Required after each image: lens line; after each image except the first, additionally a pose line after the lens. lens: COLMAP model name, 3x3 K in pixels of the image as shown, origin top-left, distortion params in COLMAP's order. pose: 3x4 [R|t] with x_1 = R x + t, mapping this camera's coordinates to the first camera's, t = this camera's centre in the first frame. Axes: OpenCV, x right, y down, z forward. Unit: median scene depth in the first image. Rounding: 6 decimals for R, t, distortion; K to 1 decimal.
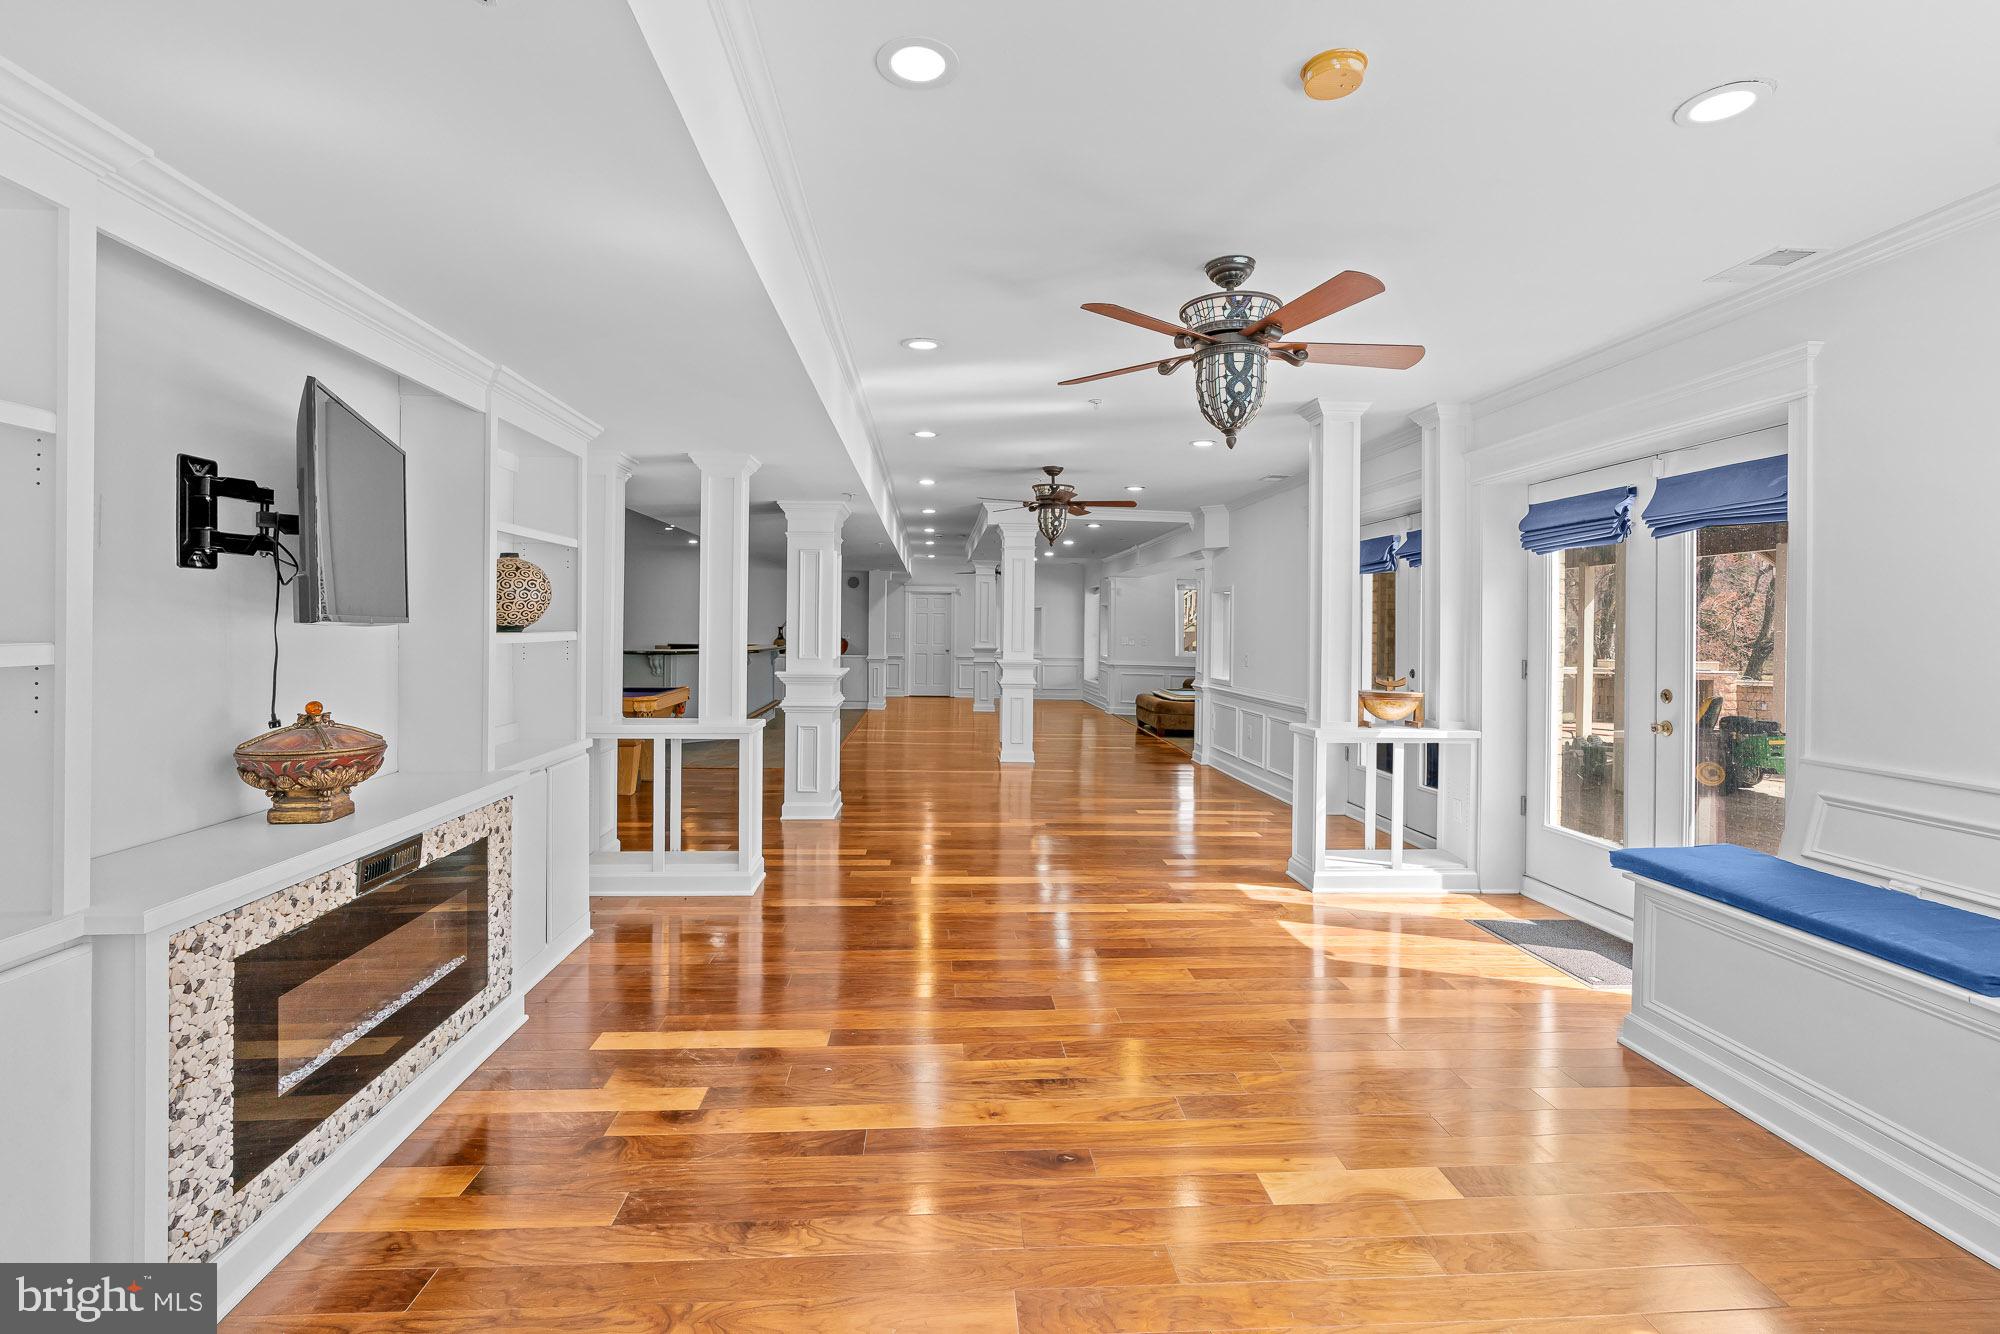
lens RADIAL K [[924.8, 0, 993.7], [0, 924.8, 621.1], [0, 0, 1]] dist [-0.018005, 0.010253]
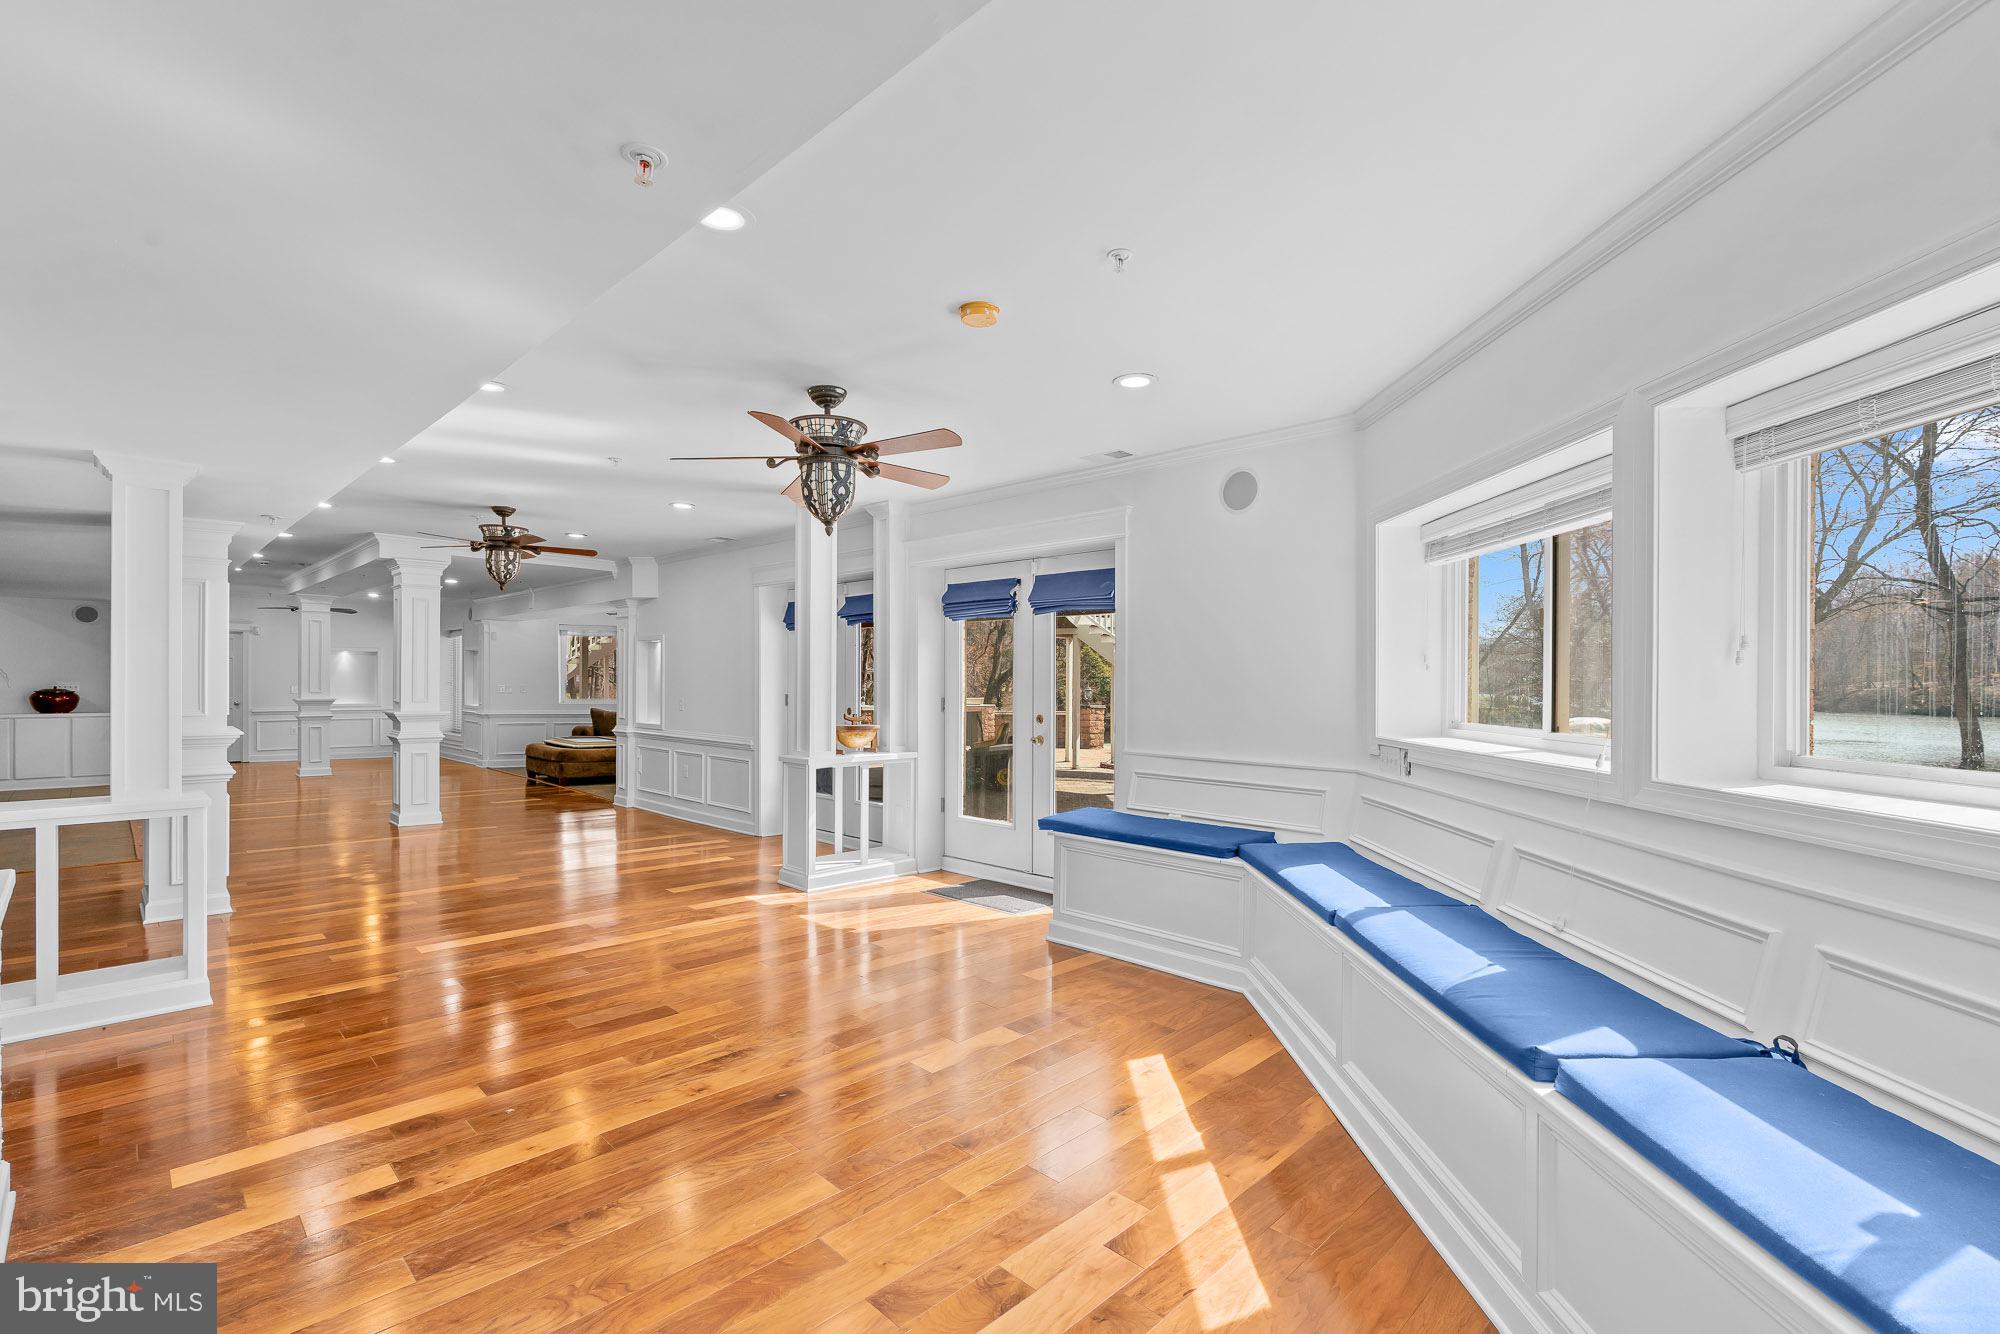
lens RADIAL K [[907.6, 0, 1011.8], [0, 907.6, 674.2], [0, 0, 1]] dist [-0.020320, 0.009379]
pose [[0.740540, -0.003883, 0.672001, -0.286559], [-0.001909, 0.999967, 0.007882, -0.004207], [-0.672009, -0.007119, 0.740509, -0.072111]]
